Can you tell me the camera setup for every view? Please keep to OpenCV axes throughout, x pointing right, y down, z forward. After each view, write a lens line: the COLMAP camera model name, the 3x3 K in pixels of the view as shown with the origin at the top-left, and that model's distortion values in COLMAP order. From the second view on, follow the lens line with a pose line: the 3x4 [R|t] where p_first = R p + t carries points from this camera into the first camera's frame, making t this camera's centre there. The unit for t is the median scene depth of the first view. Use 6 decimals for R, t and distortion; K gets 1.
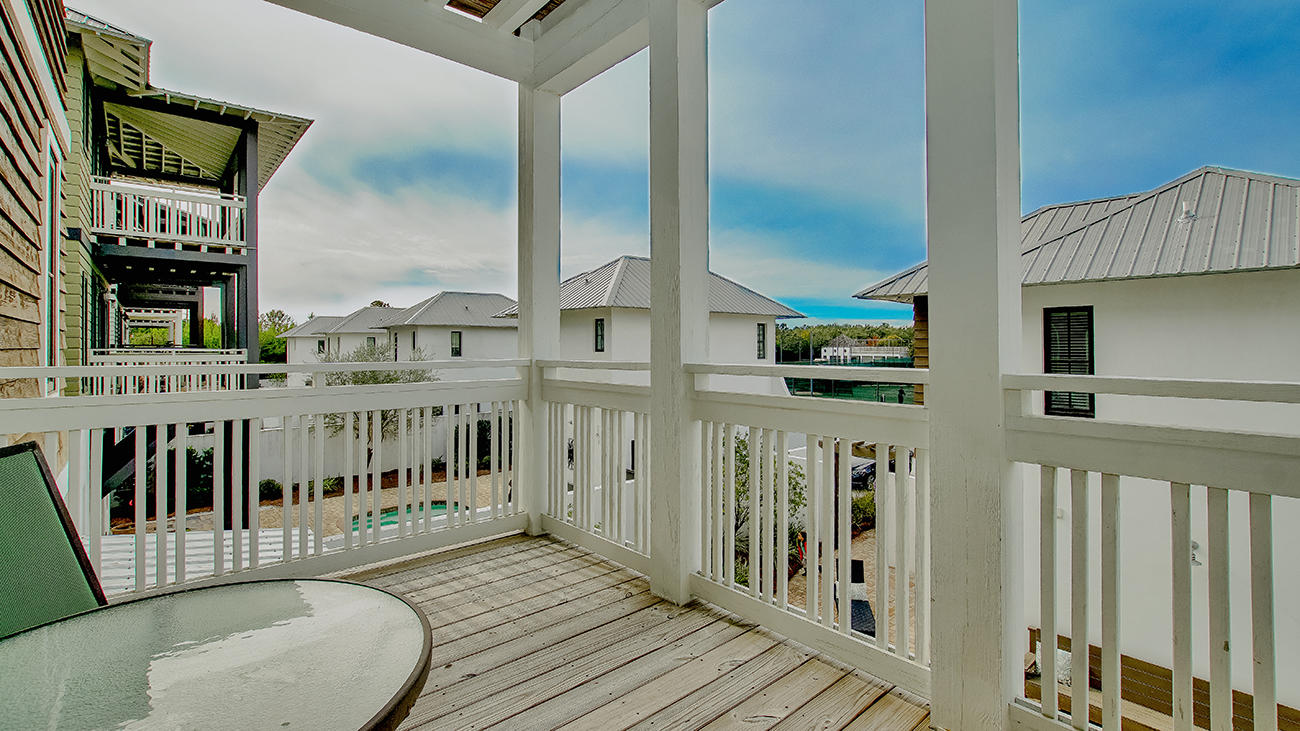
lens RADIAL K [[583.9, 0, 664.7], [0, 583.9, 343.5], [0, 0, 1]] dist [-0.032248, 0.004305]
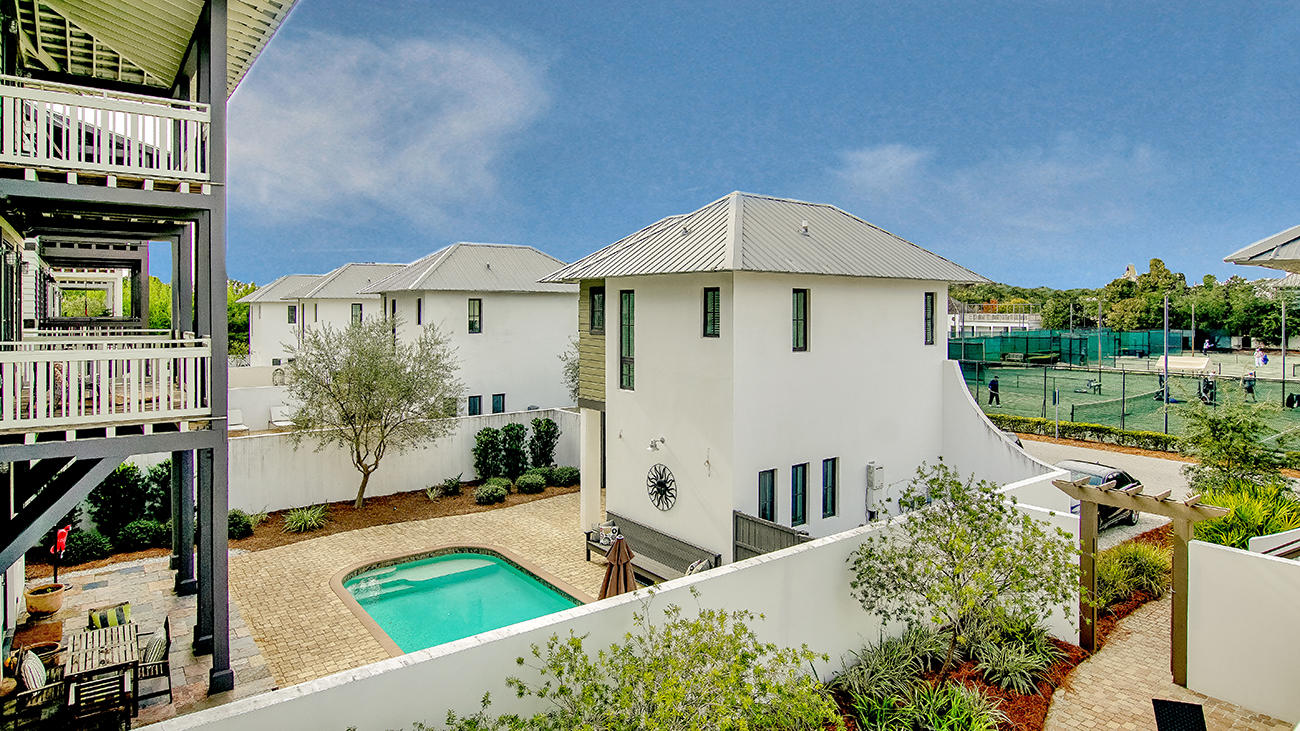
lens RADIAL K [[722.9, 0, 622.0], [0, 722.9, 305.4], [0, 0, 1]] dist [-0.035602, 0.002754]
pose [[0.995745, 0.005358, -0.091991, -0.159048], [-0.005045, 0.999981, 0.003631, -0.028241], [0.092009, -0.003151, 0.995753, 0.200259]]
